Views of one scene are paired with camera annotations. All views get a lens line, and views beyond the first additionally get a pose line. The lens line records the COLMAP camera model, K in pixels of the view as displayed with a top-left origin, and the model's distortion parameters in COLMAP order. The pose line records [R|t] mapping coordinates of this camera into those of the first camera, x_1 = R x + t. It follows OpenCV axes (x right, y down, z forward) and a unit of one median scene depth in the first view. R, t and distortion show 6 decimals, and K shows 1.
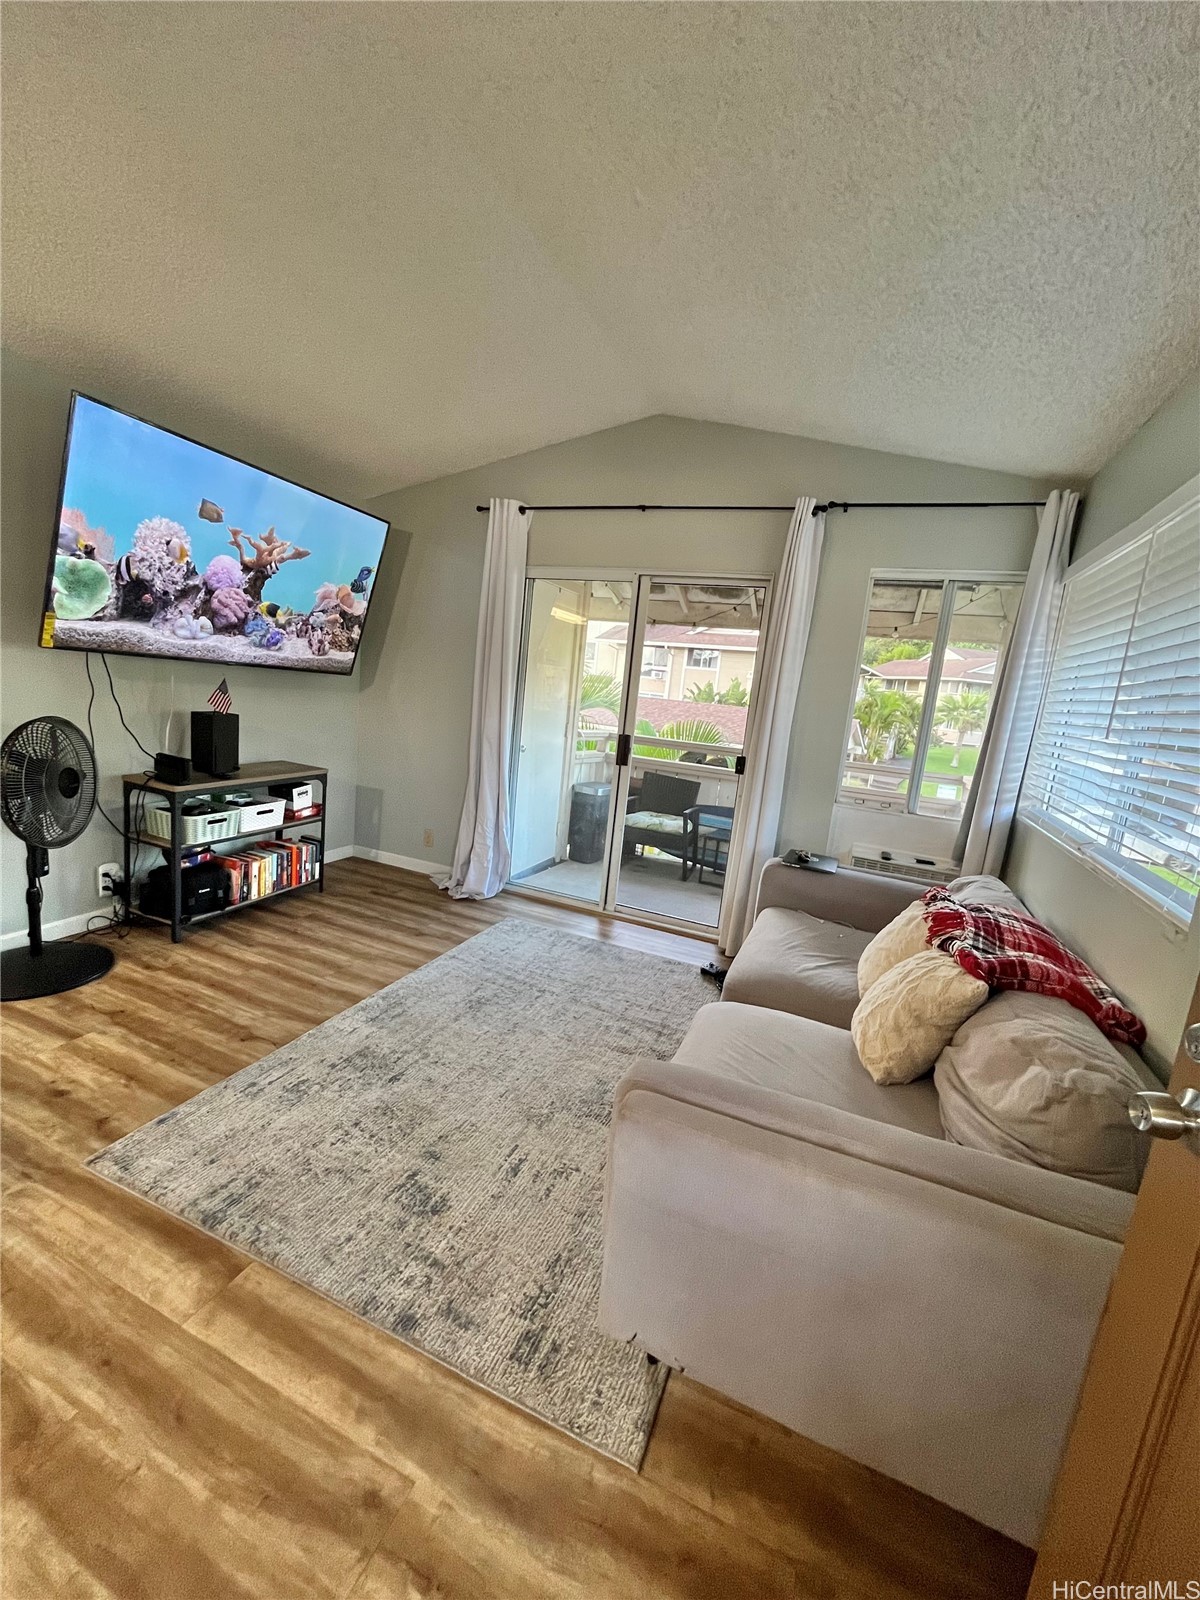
lens RADIAL K [[645.1, 0, 599.8], [0, 645.1, 805.9], [0, 0, 1]] dist [-0.000532, -0.000119]
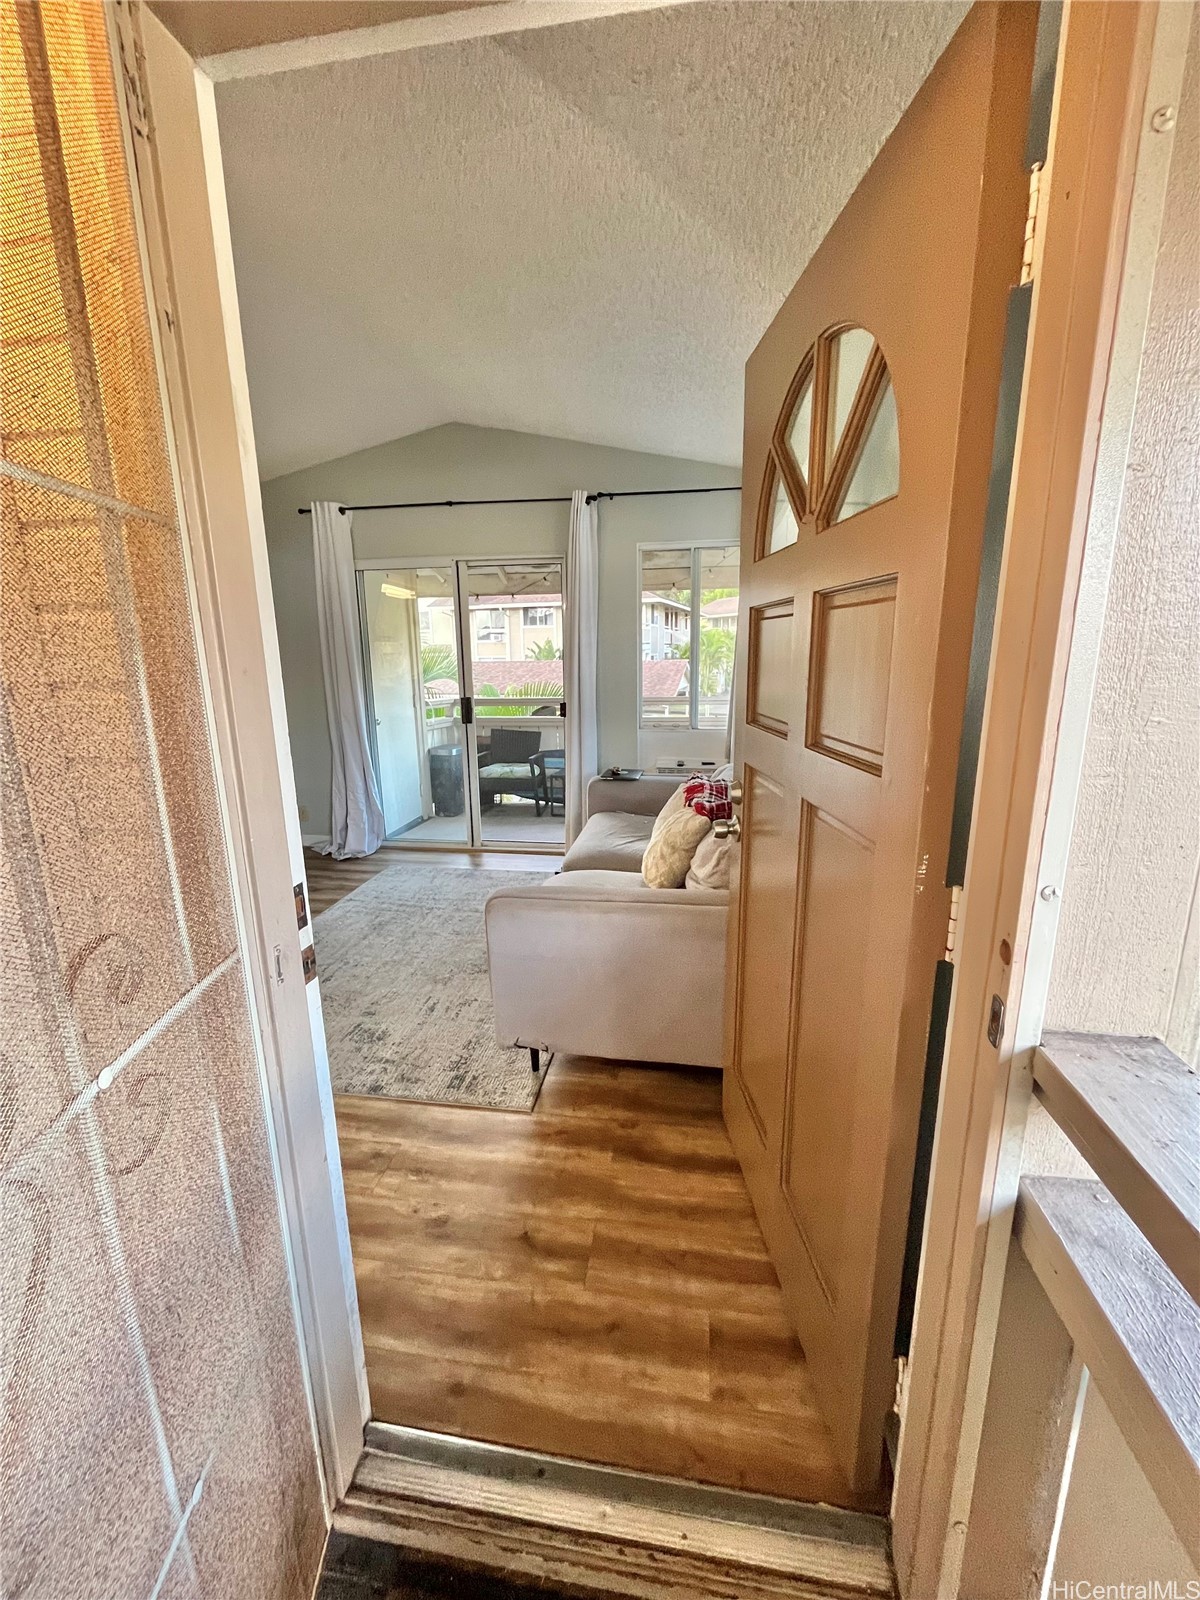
lens RADIAL K [[648.0, 0, 600.0], [0, 648.0, 800.0], [0, 0, 1]] dist [-0.002198, -0.000170]
pose [[0.966096, -0.160006, 0.202624, 0.006604], [0.149791, 0.986586, 0.064888, 0.040603], [-0.210288, -0.032337, 0.977104, -0.257593]]
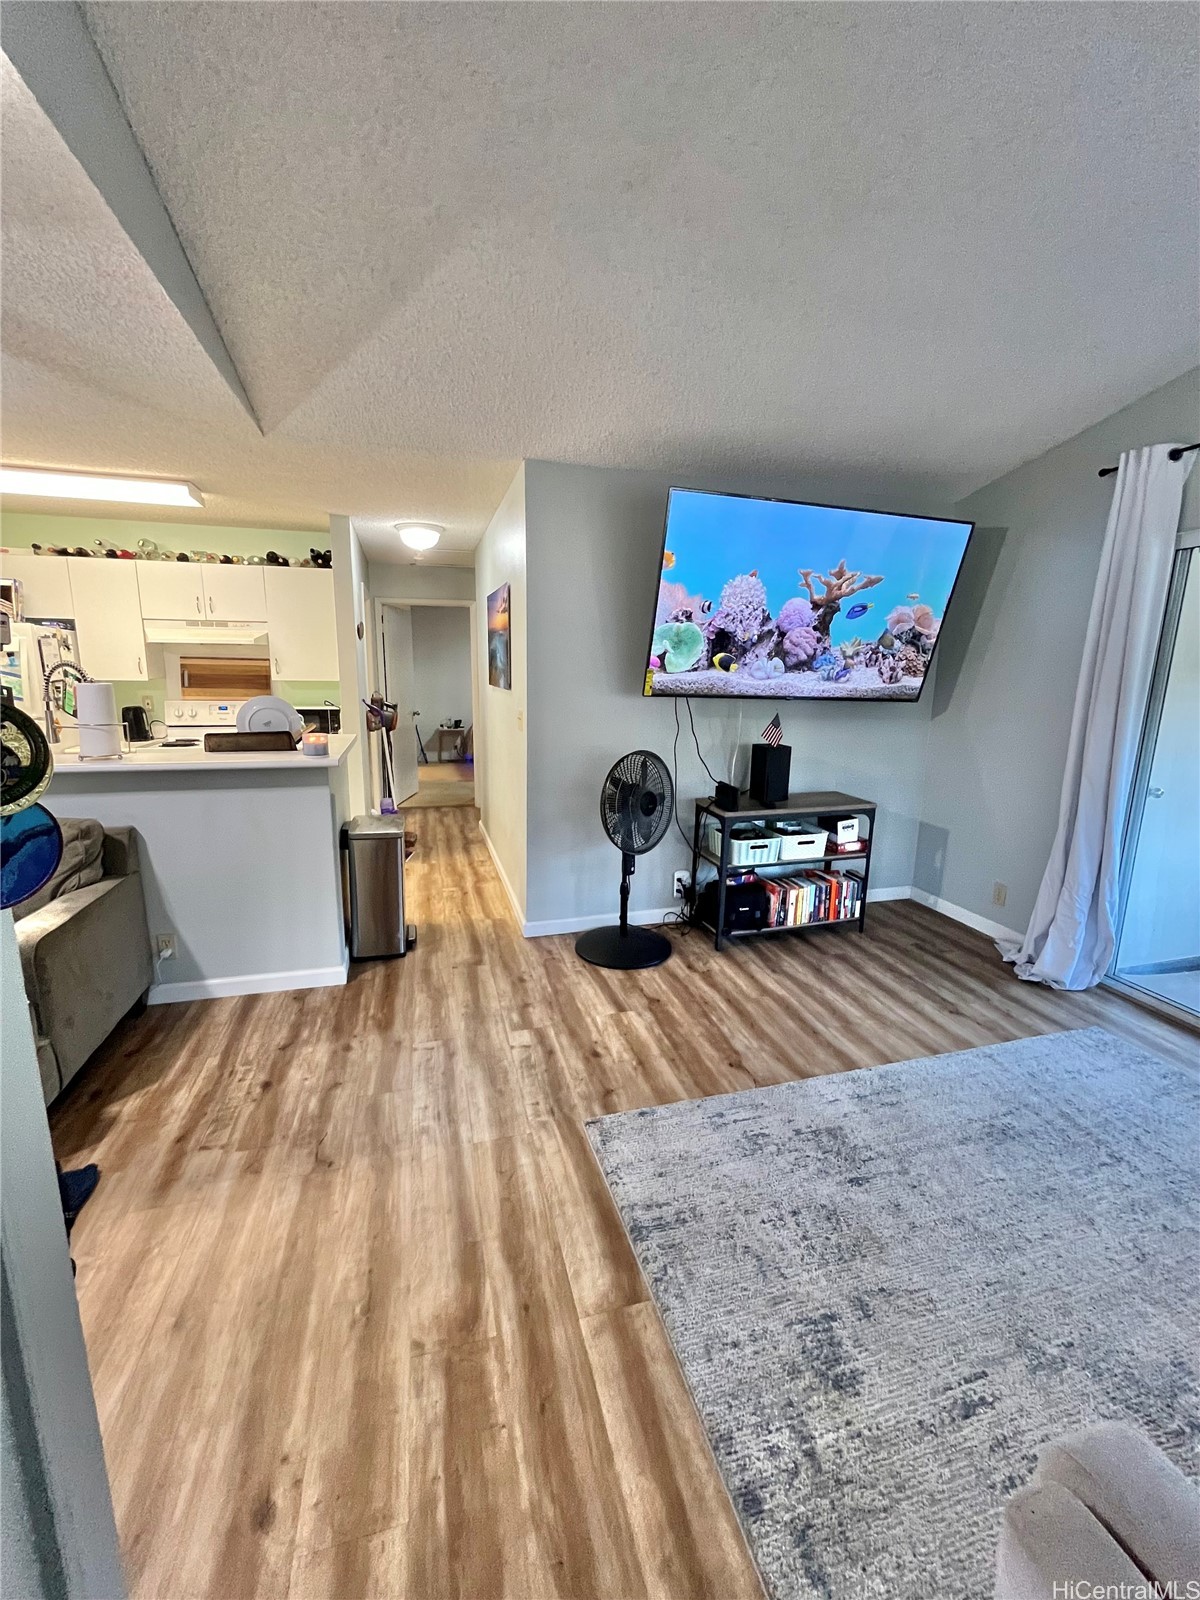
lens RADIAL K [[646.8, 0, 601.6], [0, 646.8, 794.8], [0, 0, 1]] dist [-0.000861, -0.000323]
pose [[0.621111, 0.061329, -0.781320, 0.071935], [-0.099805, 0.995006, -0.001238, -0.033027], [0.777342, 0.078748, 0.624130, 0.112028]]
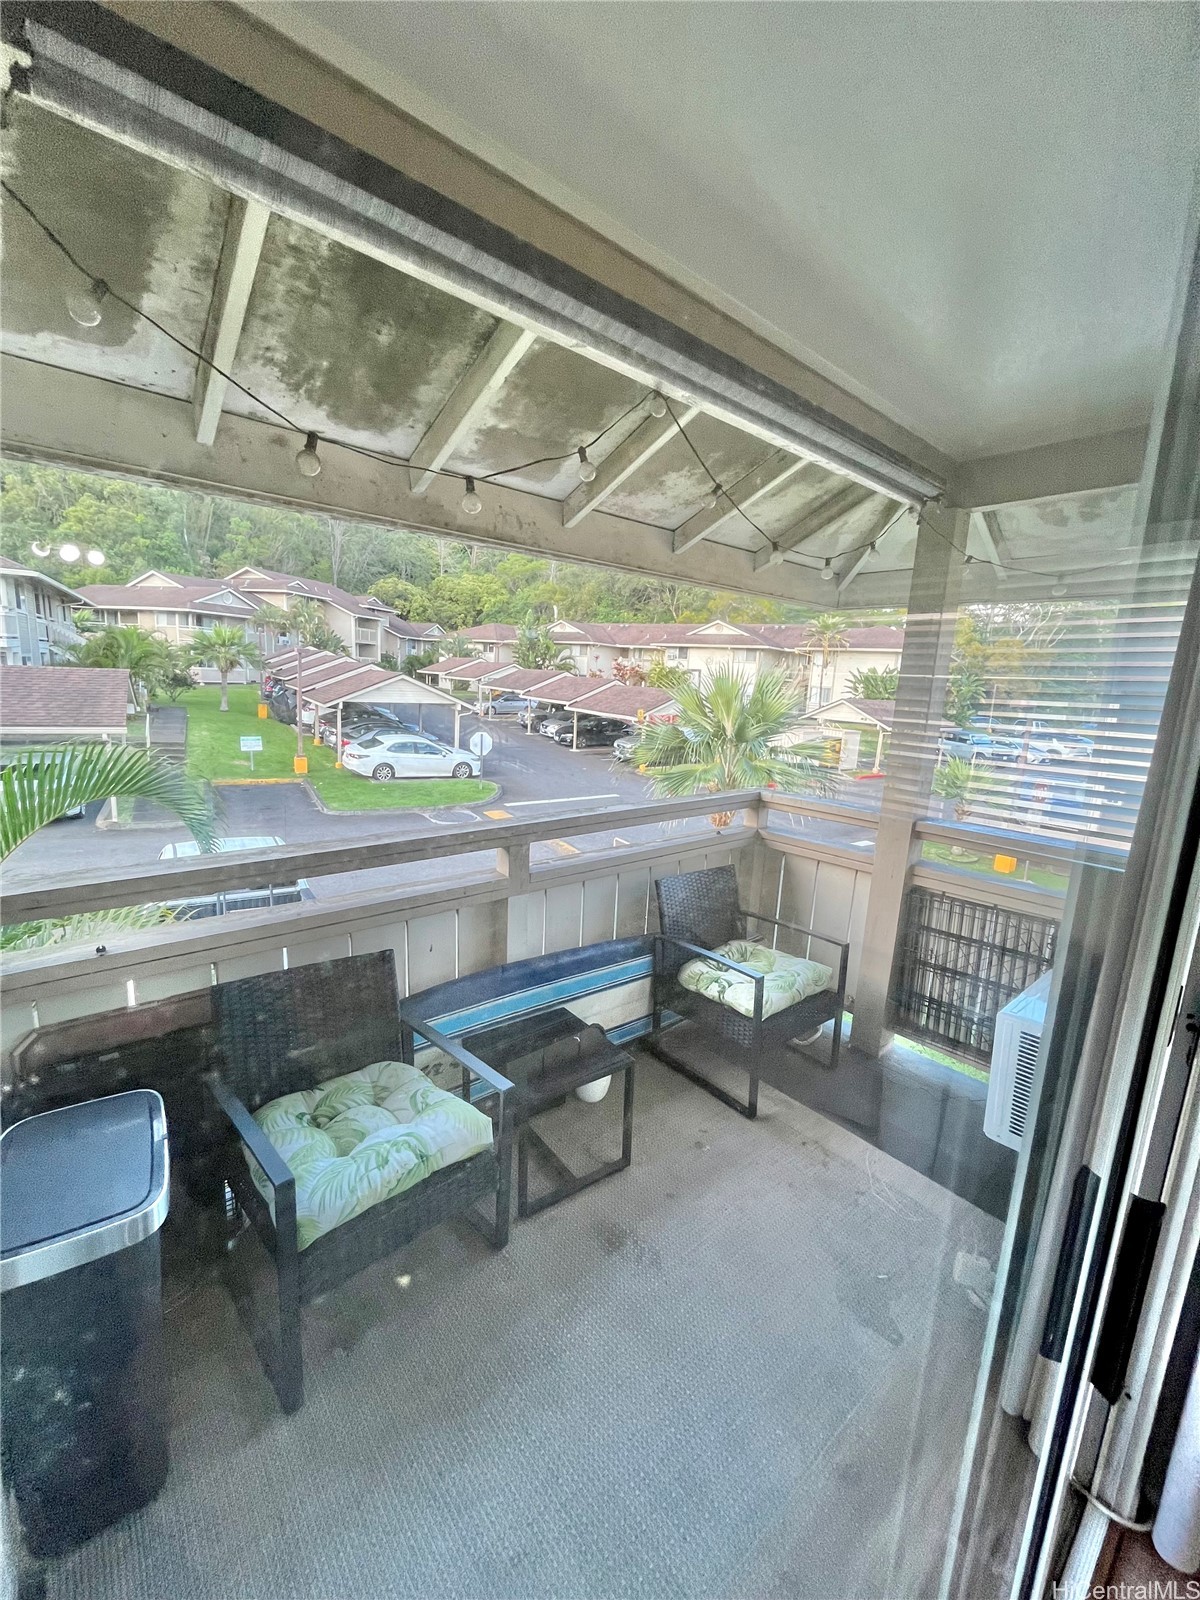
lens RADIAL K [[646.8, 0, 601.6], [0, 646.8, 794.8], [0, 0, 1]] dist [-0.000861, -0.000323]
pose [[0.456981, -0.233403, 0.858307, -0.140861], [0.157266, 0.970957, 0.180305, -0.276202], [-0.875463, 0.052586, 0.480415, 1.153866]]
